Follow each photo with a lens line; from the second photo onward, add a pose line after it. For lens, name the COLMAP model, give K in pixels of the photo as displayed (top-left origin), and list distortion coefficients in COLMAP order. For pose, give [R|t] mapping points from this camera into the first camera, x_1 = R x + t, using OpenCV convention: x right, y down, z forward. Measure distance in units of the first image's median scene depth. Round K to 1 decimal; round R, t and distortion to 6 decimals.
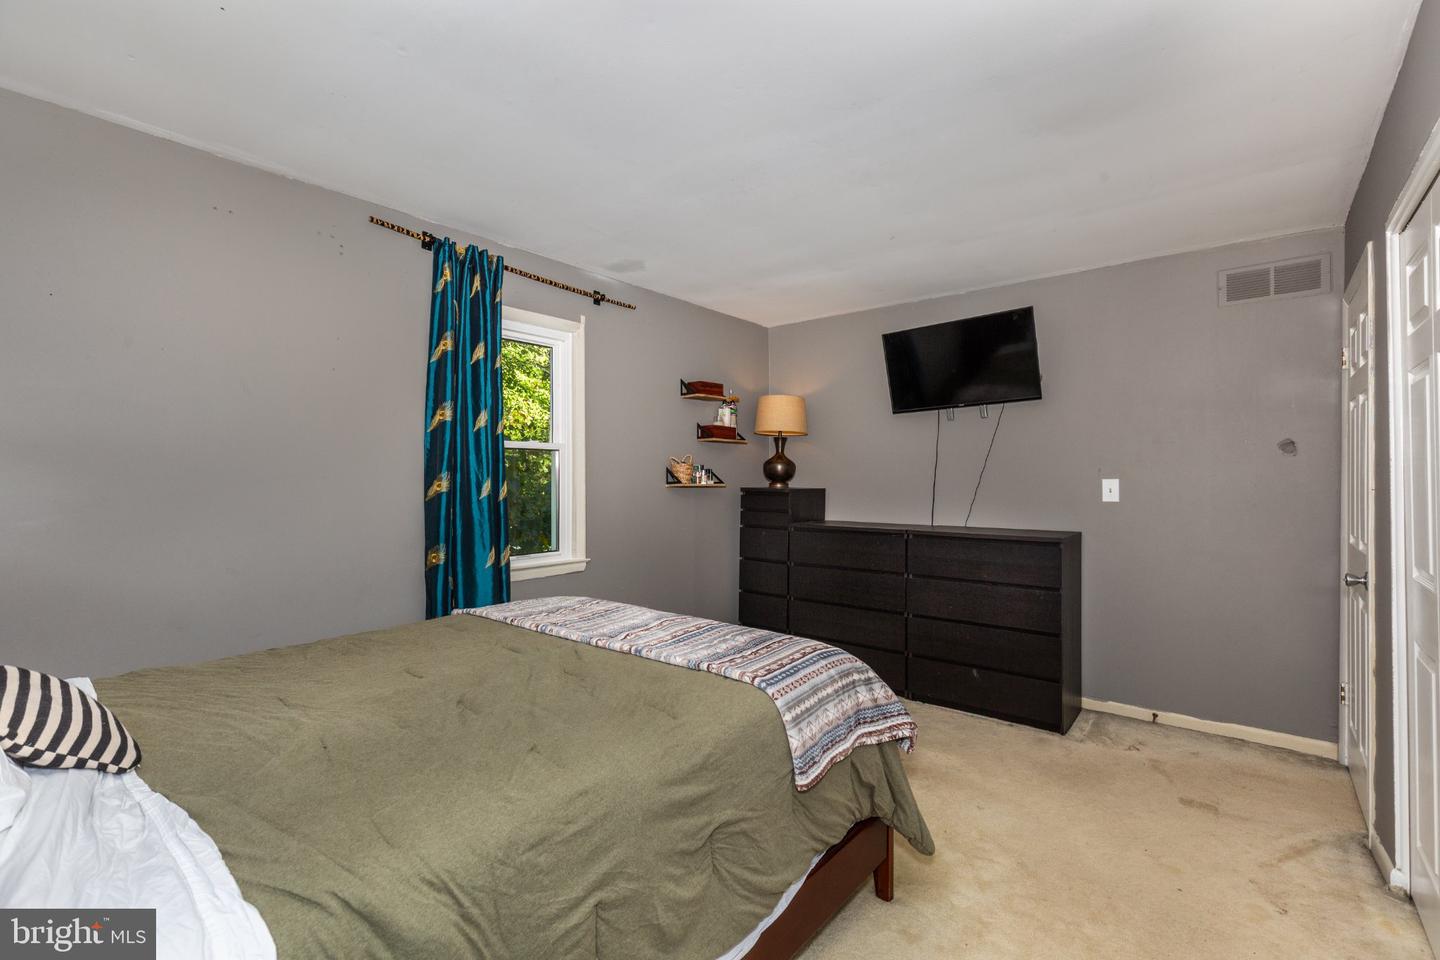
lens RADIAL K [[647.4, 0, 706.9], [0, 647.4, 475.3], [0, 0, 1]] dist [0.001605, -0.000100]
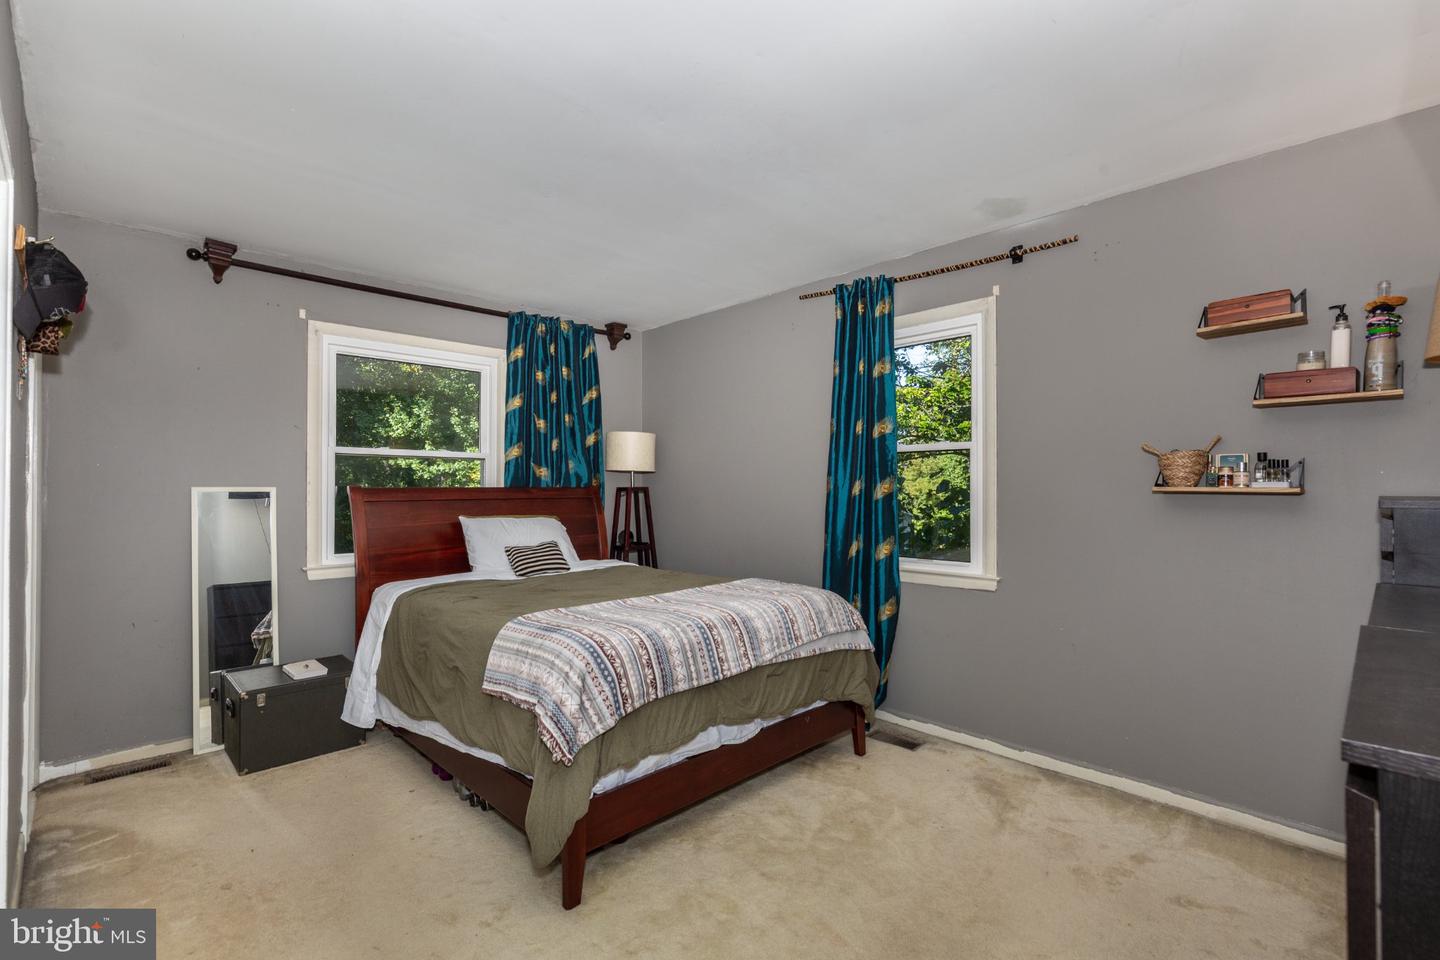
lens RADIAL K [[647.4, 0, 706.9], [0, 647.4, 475.3], [0, 0, 1]] dist [0.001605, -0.000100]
pose [[-0.100215, -0.019883, -0.994767, 0.538141], [0.006190, 0.999769, -0.020606, 0.010406], [0.994947, -0.008222, -0.100069, 0.566800]]
